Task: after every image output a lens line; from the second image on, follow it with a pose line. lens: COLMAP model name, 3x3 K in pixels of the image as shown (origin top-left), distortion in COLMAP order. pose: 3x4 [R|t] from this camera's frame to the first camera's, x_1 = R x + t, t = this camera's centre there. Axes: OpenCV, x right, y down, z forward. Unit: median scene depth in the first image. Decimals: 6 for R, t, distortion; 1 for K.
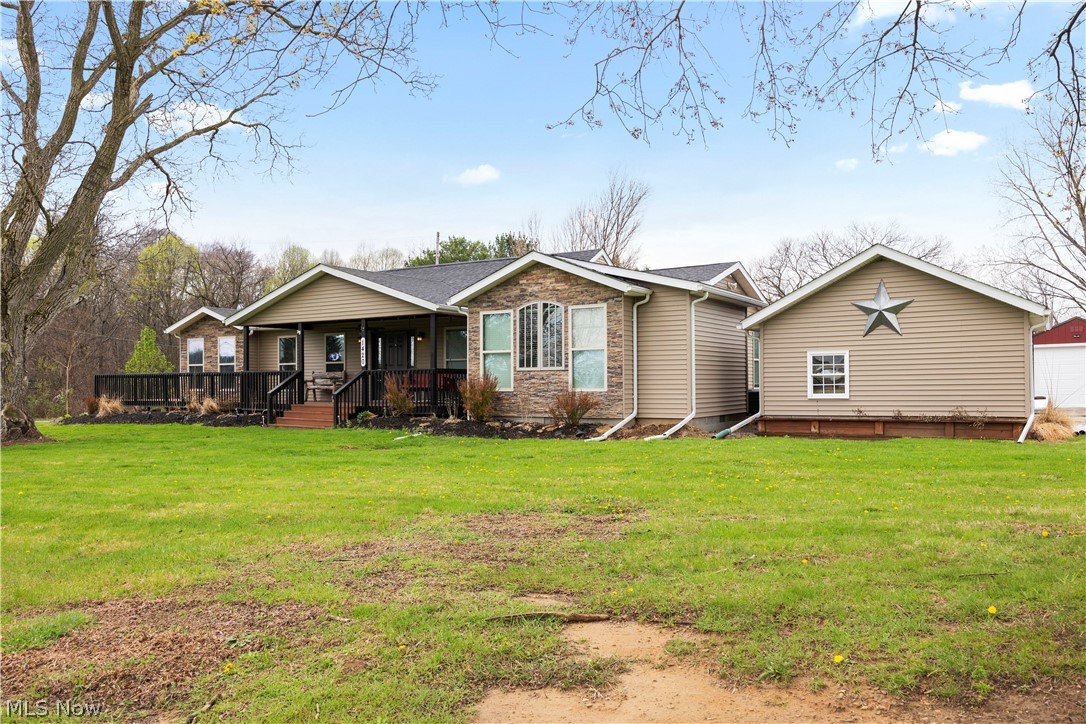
lens RADIAL K [[837.3, 0, 539.1], [0, 837.3, 373.9], [0, 0, 1]] dist [0.008914, 0.013782]
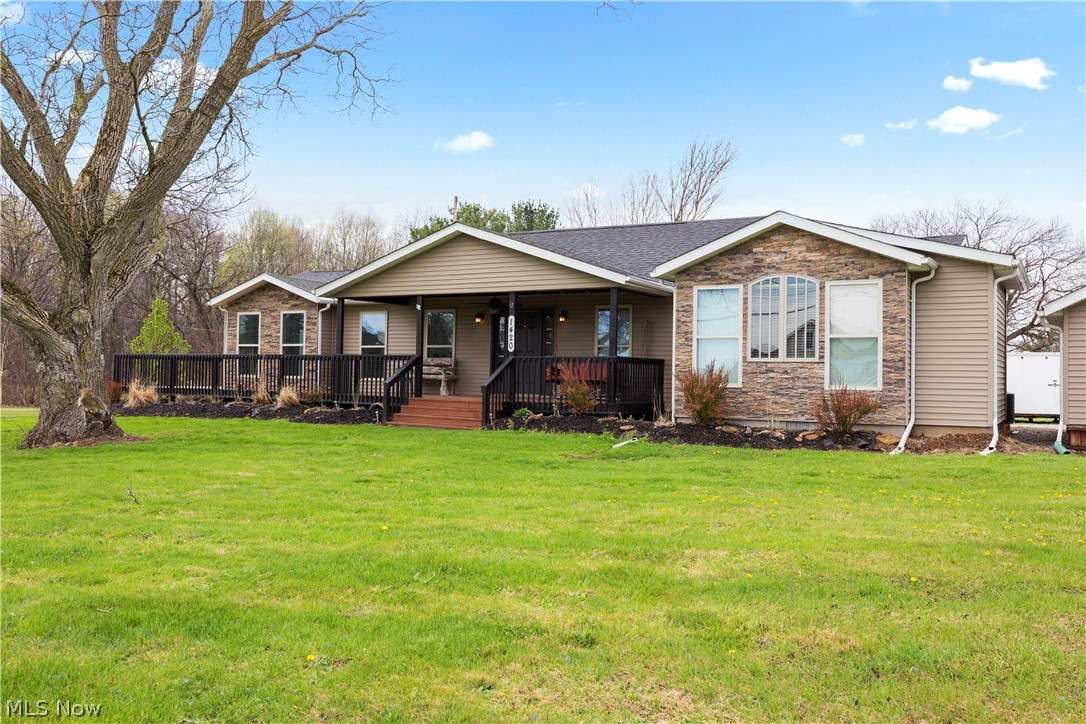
lens RADIAL K [[945.2, 0, 547.1], [0, 945.2, 342.8], [0, 0, 1]] dist [-0.006278, -0.016749]
pose [[0.998213, 0.023474, 0.054947, -0.269356], [-0.022176, 0.999463, -0.024105, 0.004126], [-0.055483, 0.022843, 0.998198, 0.122281]]
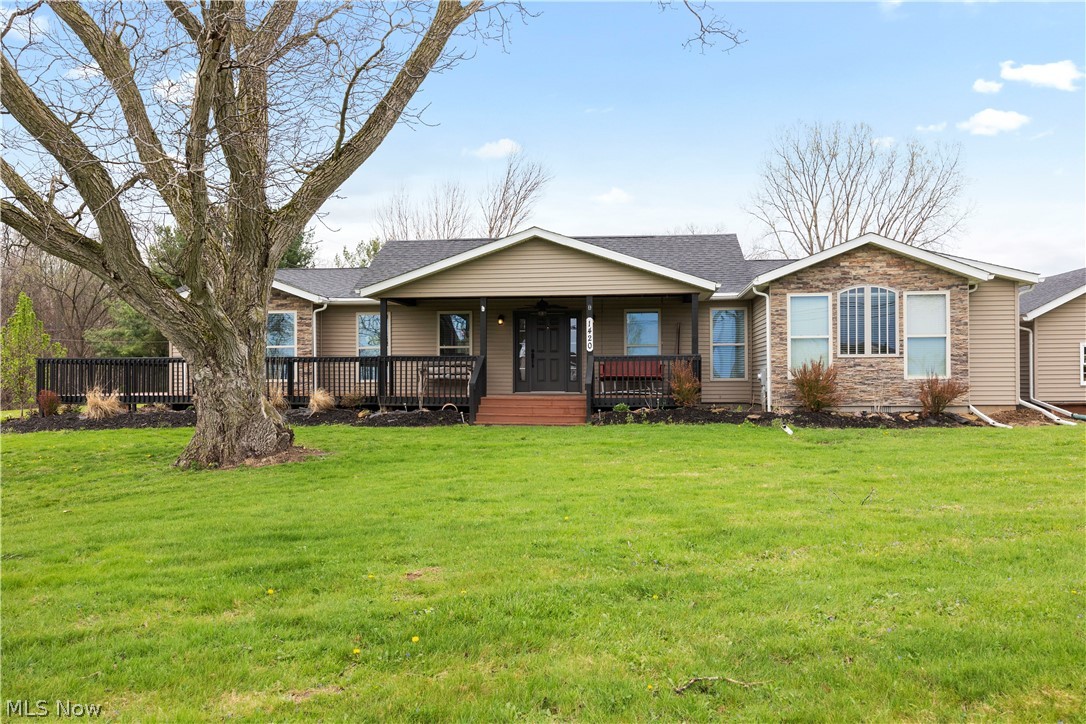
lens RADIAL K [[856.6, 0, 545.9], [0, 856.6, 360.6], [0, 0, 1]] dist [0.002115, -0.005426]
pose [[0.891840, 0.009308, 0.452255, -0.769483], [-0.005344, 0.999935, -0.010041, 0.011177], [-0.452320, 0.006538, 0.891832, 0.292490]]
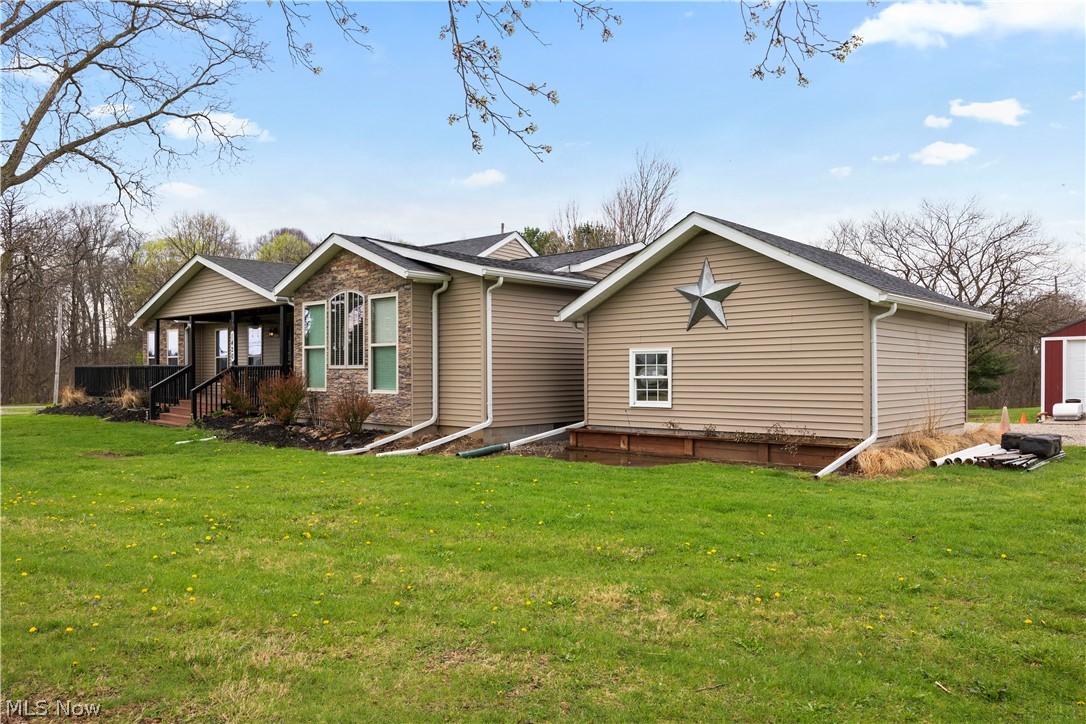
lens RADIAL K [[792.2, 0, 536.1], [0, 792.2, 378.1], [0, 0, 1]] dist [0.016235, -0.000224]
pose [[0.982776, 0.008822, -0.184591, 0.351991], [-0.004904, 0.999753, 0.021673, -0.013592], [0.184736, -0.020394, 0.982577, 0.214518]]
